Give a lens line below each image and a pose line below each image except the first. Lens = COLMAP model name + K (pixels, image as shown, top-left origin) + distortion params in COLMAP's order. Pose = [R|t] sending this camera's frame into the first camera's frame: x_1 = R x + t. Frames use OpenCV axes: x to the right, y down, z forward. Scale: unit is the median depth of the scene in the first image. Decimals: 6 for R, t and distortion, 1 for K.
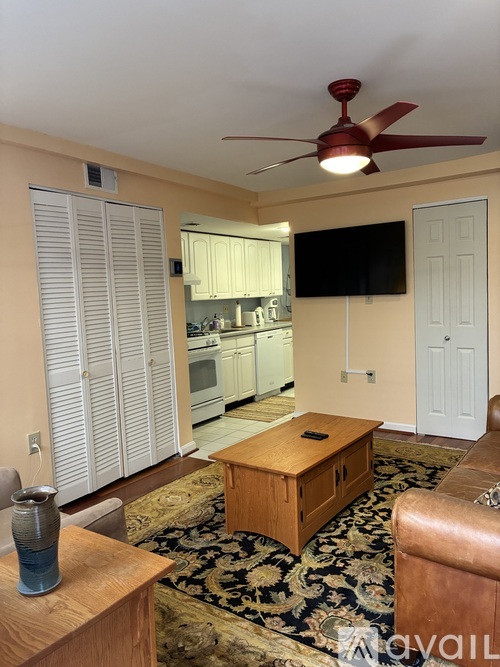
lens RADIAL K [[503.6, 0, 250.6], [0, 503.6, 334.2], [0, 0, 1]] dist [0.048261, -0.001395]
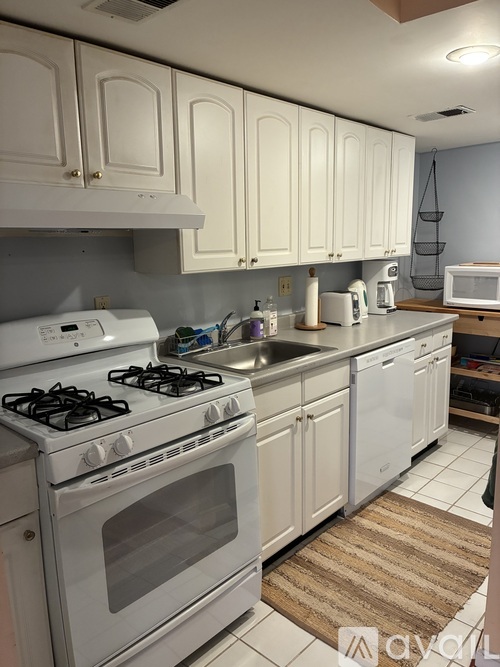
lens RADIAL K [[503.6, 0, 247.7], [0, 503.6, 332.5], [0, 0, 1]] dist [0.048261, -0.001395]
pose [[0.988149, 0.047892, -0.145837, -0.014602], [-0.032934, 0.994104, 0.103306, -0.055776], [0.149925, -0.097279, 0.983900, 0.569888]]
